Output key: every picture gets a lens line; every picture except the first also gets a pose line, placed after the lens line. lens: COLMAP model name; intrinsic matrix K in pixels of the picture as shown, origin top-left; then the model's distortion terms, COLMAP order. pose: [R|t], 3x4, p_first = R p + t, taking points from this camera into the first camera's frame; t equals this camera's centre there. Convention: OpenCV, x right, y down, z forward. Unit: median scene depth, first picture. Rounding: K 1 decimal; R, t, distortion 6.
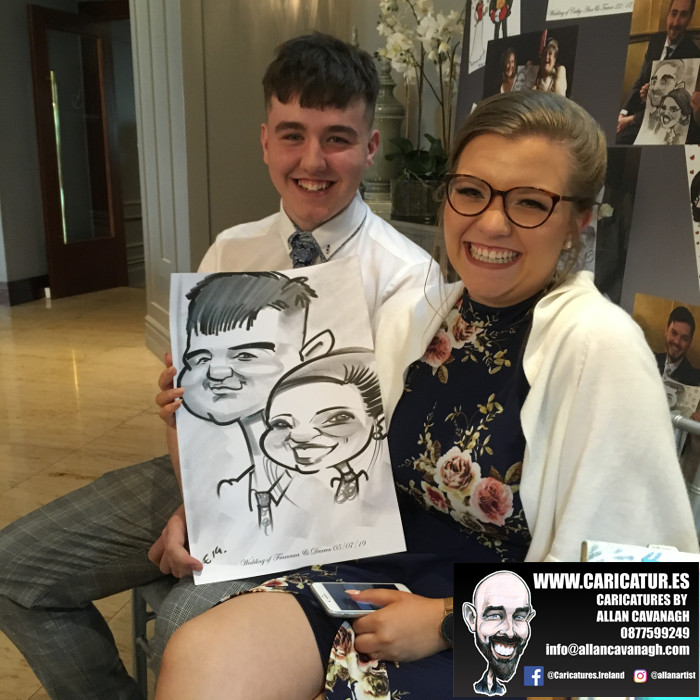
lens RADIAL K [[816.8, 0, 350.0], [0, 816.8, 350.0], [0, 0, 1]] dist [0.107242, -0.129295]
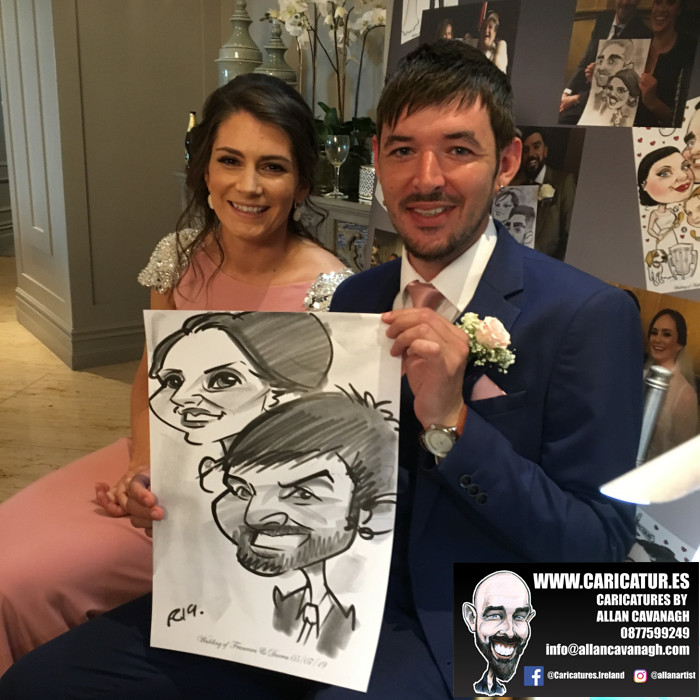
lens RADIAL K [[824.4, 0, 335.7], [0, 824.4, 357.4], [0, 0, 1]] dist [0.095200, -0.113592]
pose [[0.990012, -0.012389, 0.140435, -0.073466], [0.006096, 0.998962, 0.045153, -0.014792], [-0.140848, -0.043846, 0.989060, 0.037474]]
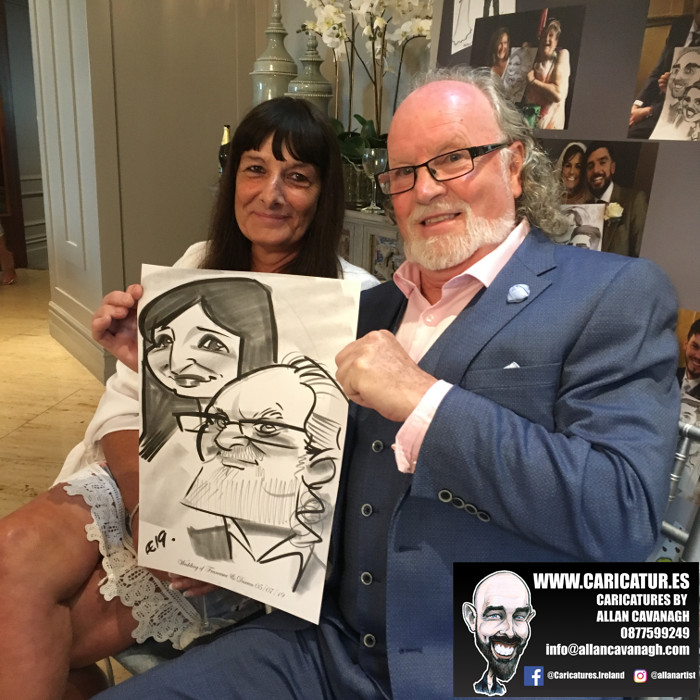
lens RADIAL K [[824.4, 0, 335.7], [0, 824.4, 357.4], [0, 0, 1]] dist [0.095200, -0.113592]
pose [[0.994264, -0.006938, 0.106732, -0.086046], [0.003458, 0.999457, 0.032755, -0.032944], [-0.106901, -0.032198, 0.993748, 0.096276]]
